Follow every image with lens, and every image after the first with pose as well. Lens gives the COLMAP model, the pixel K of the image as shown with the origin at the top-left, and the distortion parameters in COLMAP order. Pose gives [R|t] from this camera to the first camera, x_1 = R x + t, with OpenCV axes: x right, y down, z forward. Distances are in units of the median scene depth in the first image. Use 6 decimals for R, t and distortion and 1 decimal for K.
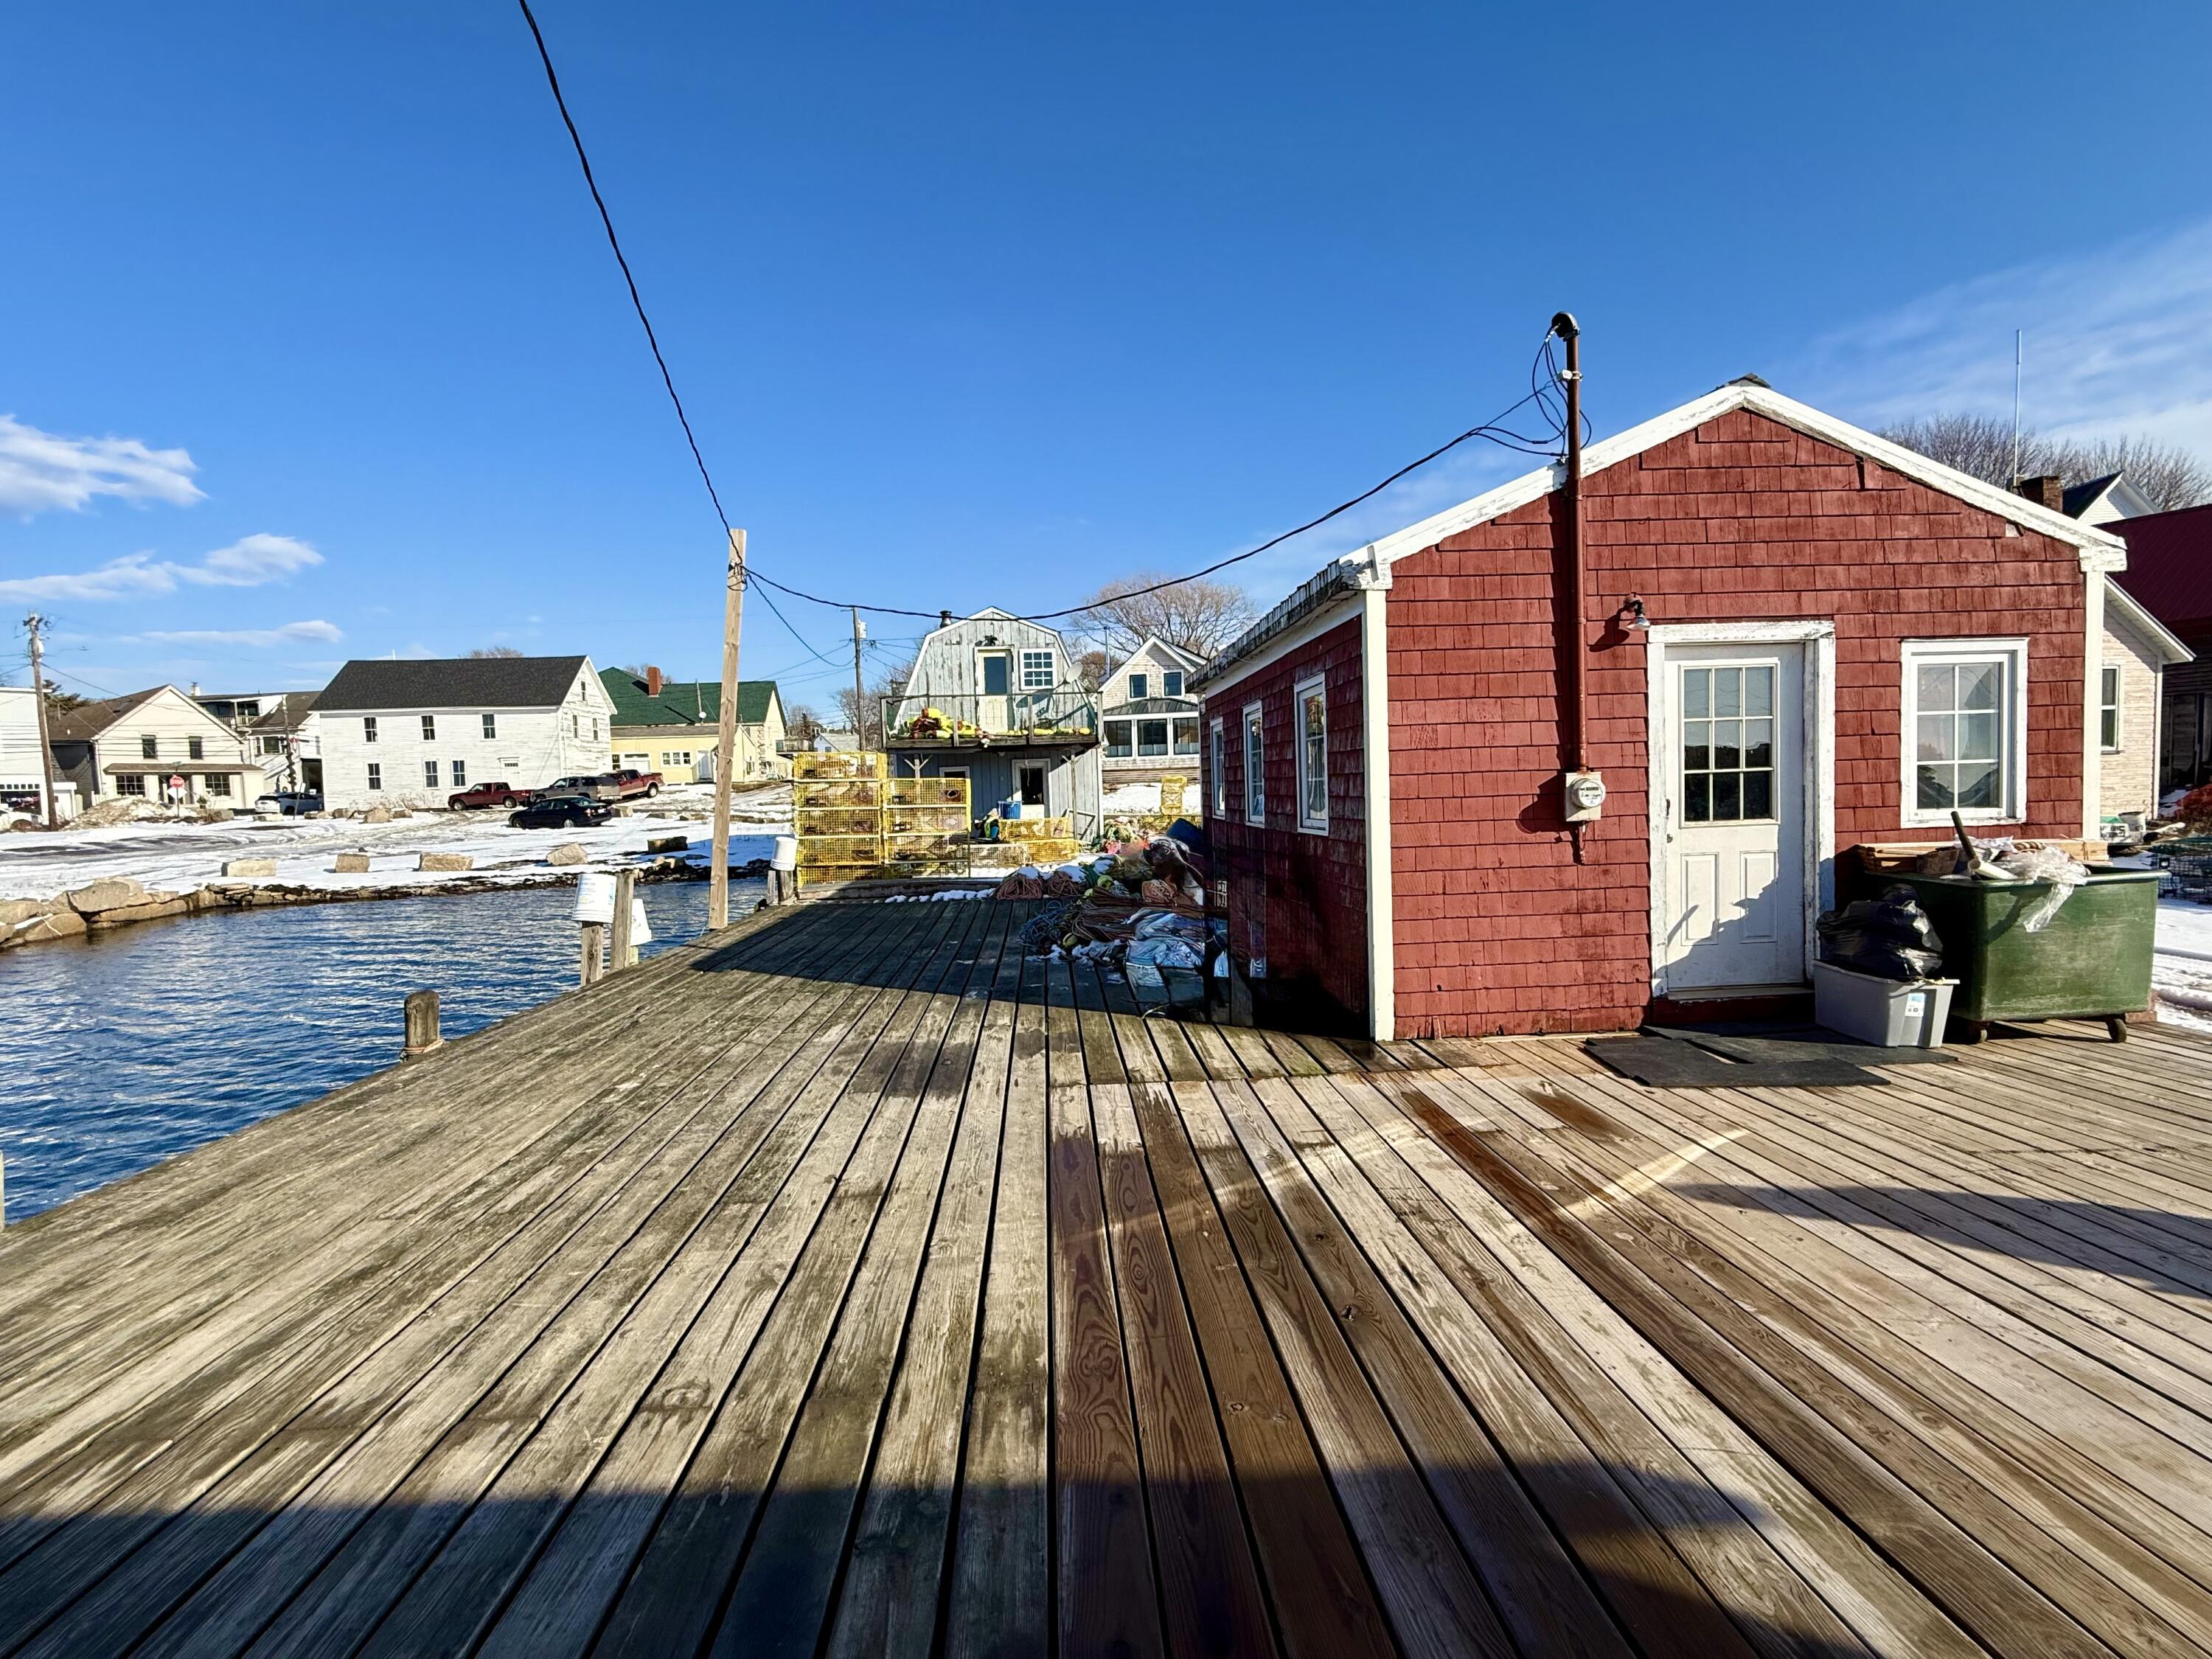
lens RADIAL K [[959.5, 0, 1100.0], [0, 959.5, 829.3], [0, 0, 1]] dist [0.002831, 0.000110]
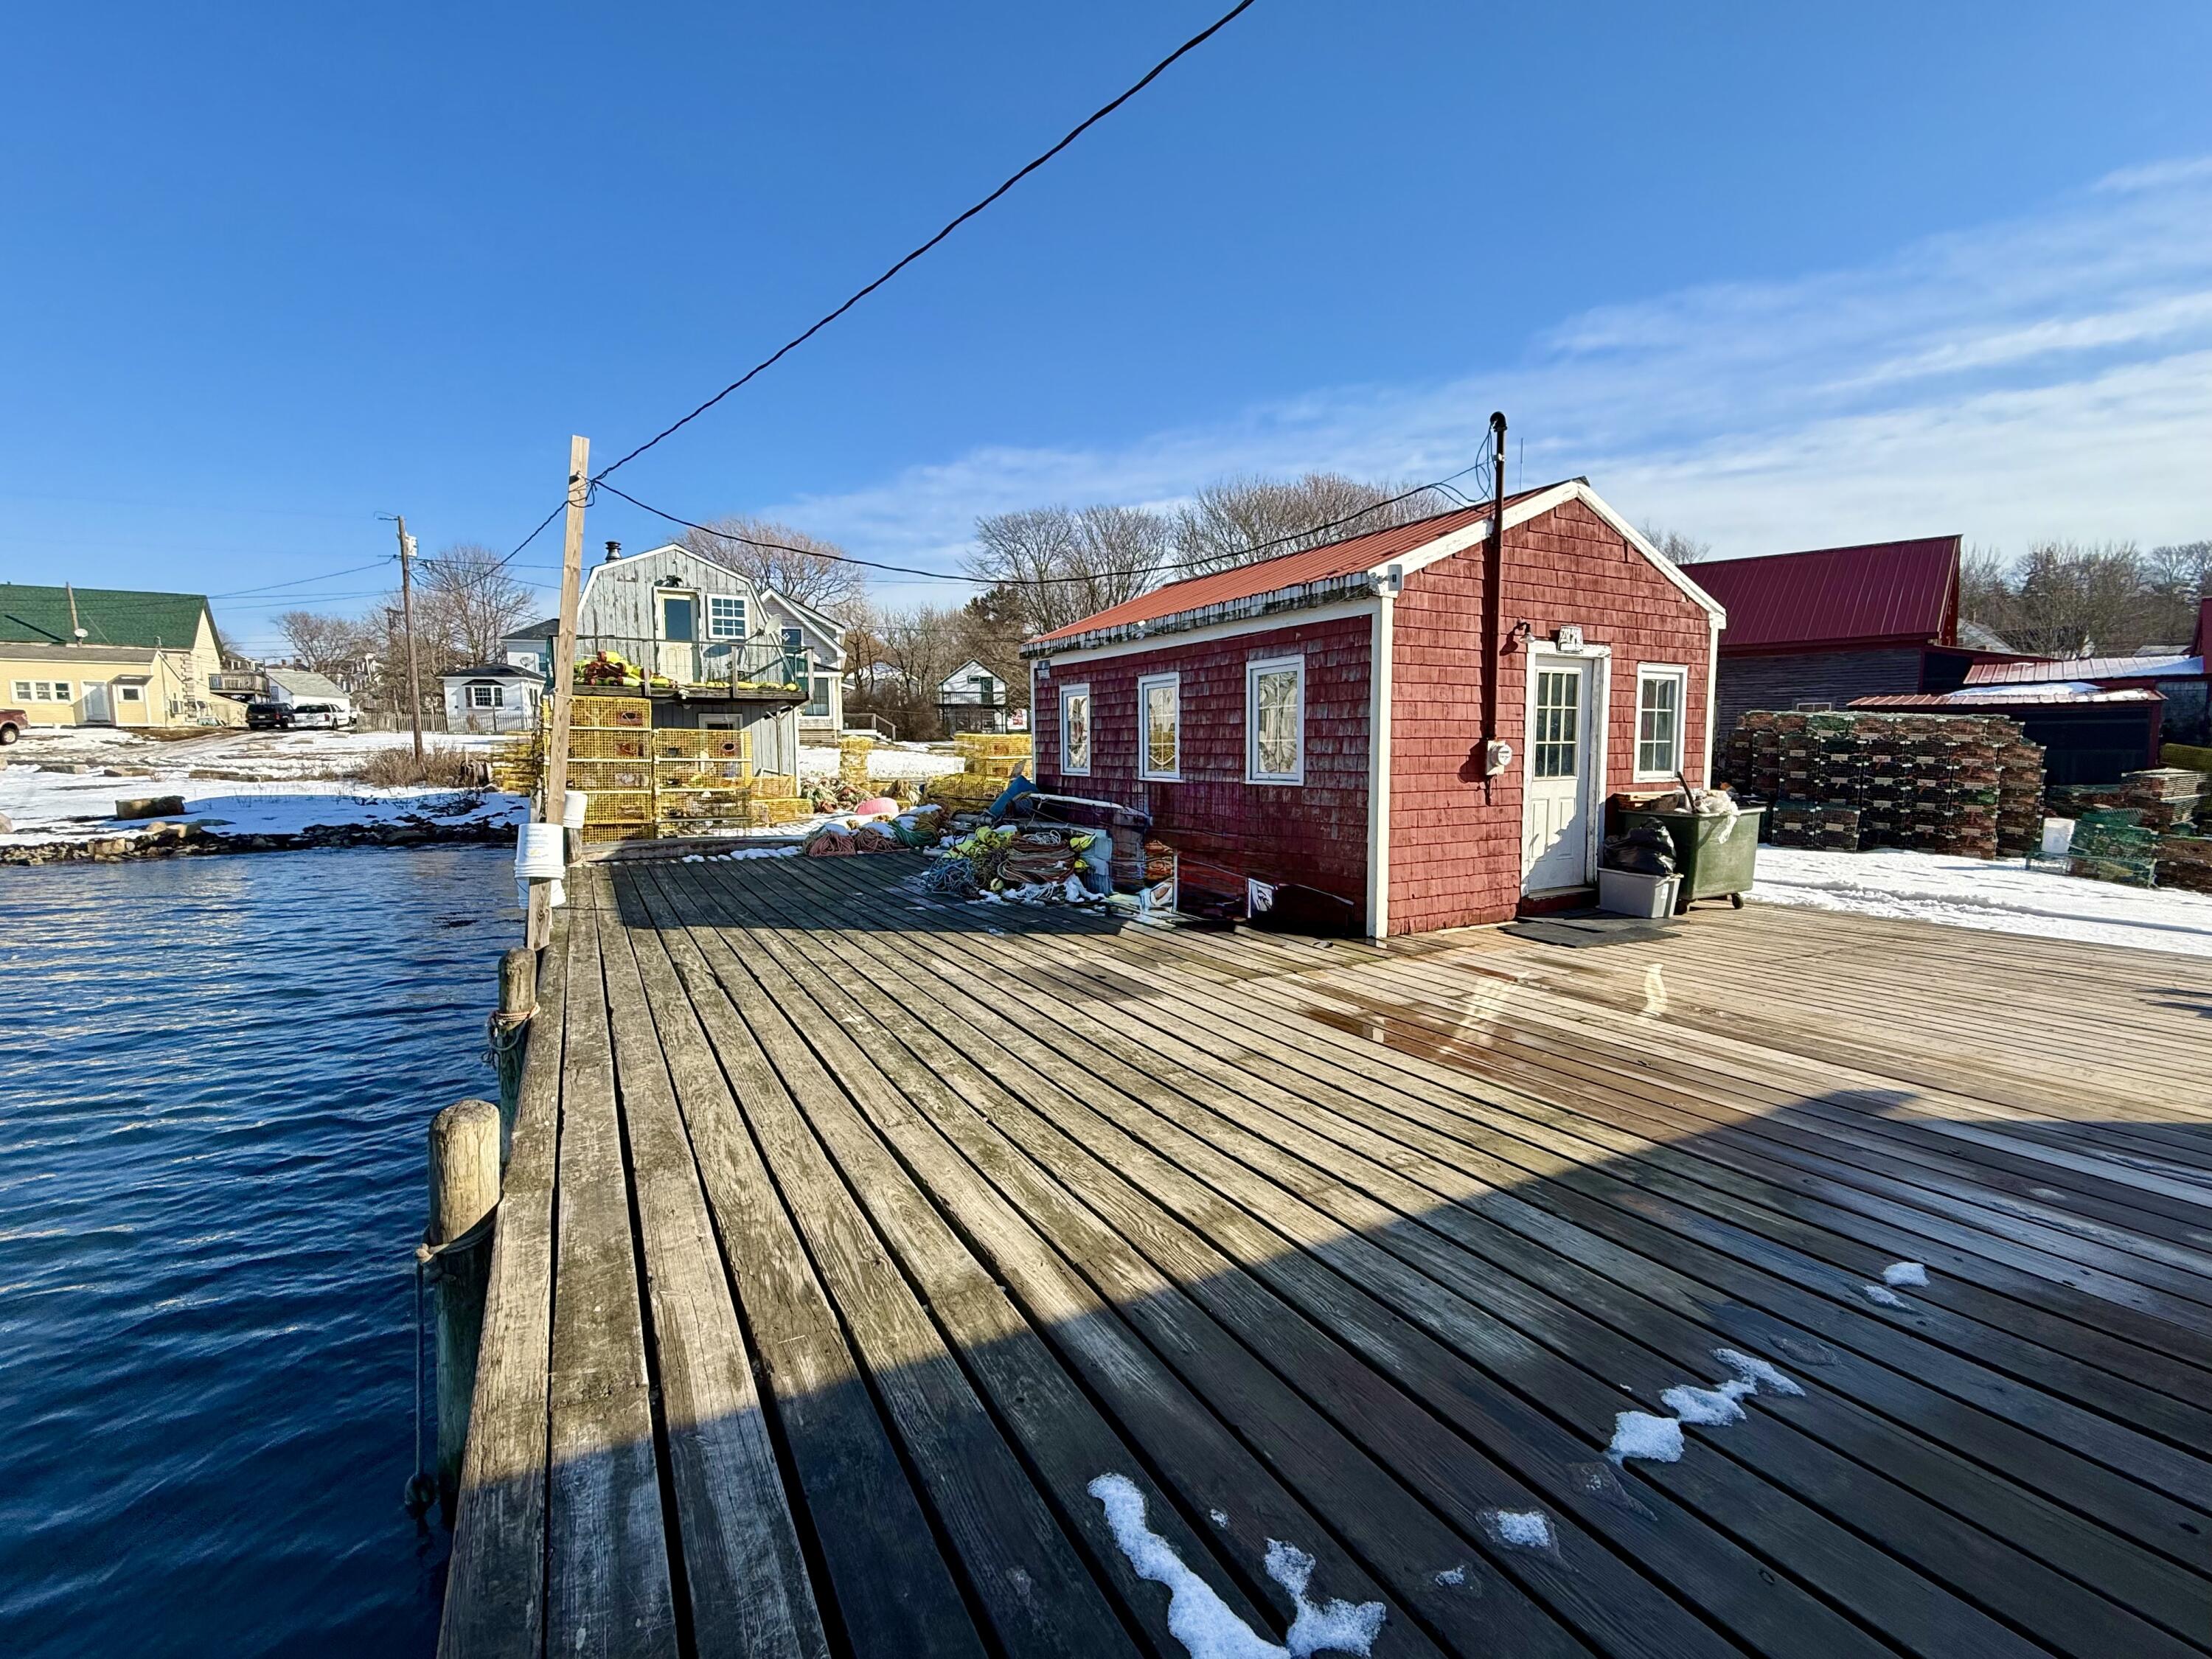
lens RADIAL K [[959.5, 0, 1110.4], [0, 959.5, 826.7], [0, 0, 1]] dist [0.002831, 0.000110]
pose [[0.896915, -0.008708, 0.442117, -0.630283], [-0.005105, 0.999536, 0.030044, 0.028074], [-0.442173, -0.029204, 0.896454, -0.025710]]
